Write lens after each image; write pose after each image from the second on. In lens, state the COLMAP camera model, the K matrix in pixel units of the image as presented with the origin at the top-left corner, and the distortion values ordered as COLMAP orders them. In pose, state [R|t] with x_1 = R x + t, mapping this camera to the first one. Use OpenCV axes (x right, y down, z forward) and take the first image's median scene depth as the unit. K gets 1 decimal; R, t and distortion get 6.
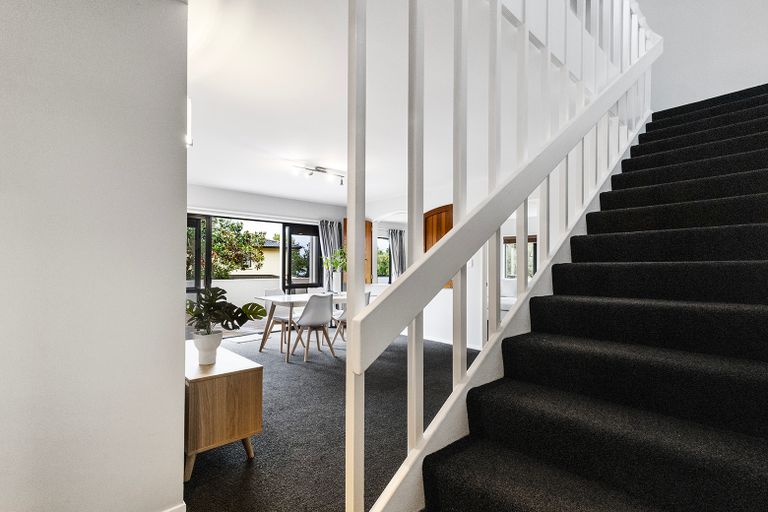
lens RADIAL K [[356.6, 0, 384.0], [0, 356.6, 256.0], [0, 0, 1]] dist [0.000691, 0.000038]
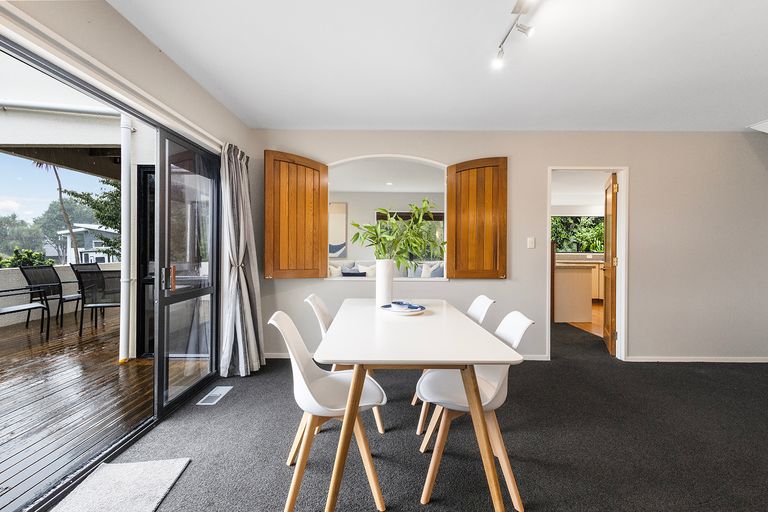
lens RADIAL K [[356.6, 0, 384.0], [0, 356.6, 256.0], [0, 0, 1]] dist [0.000691, 0.000038]
pose [[0.676116, -0.020735, 0.736504, -0.396851], [-0.024827, 0.998395, 0.050899, 0.011562], [-0.736377, -0.052699, 0.674516, 0.584042]]
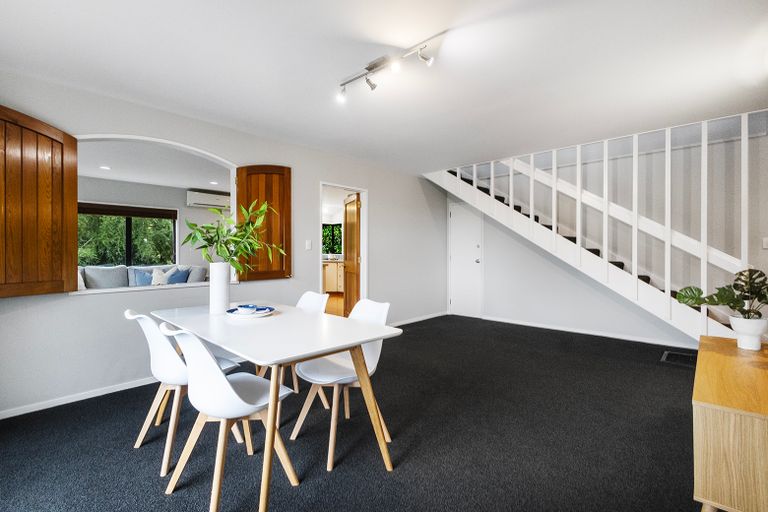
lens RADIAL K [[351.2, 0, 384.6], [0, 351.2, 250.7], [0, 0, 1]] dist [0.000463, 0.000005]
pose [[-0.073172, -0.007942, 0.997288, -0.475494], [-0.034857, 0.999378, 0.005401, 0.015483], [-0.996710, -0.034367, -0.073404, 0.707005]]
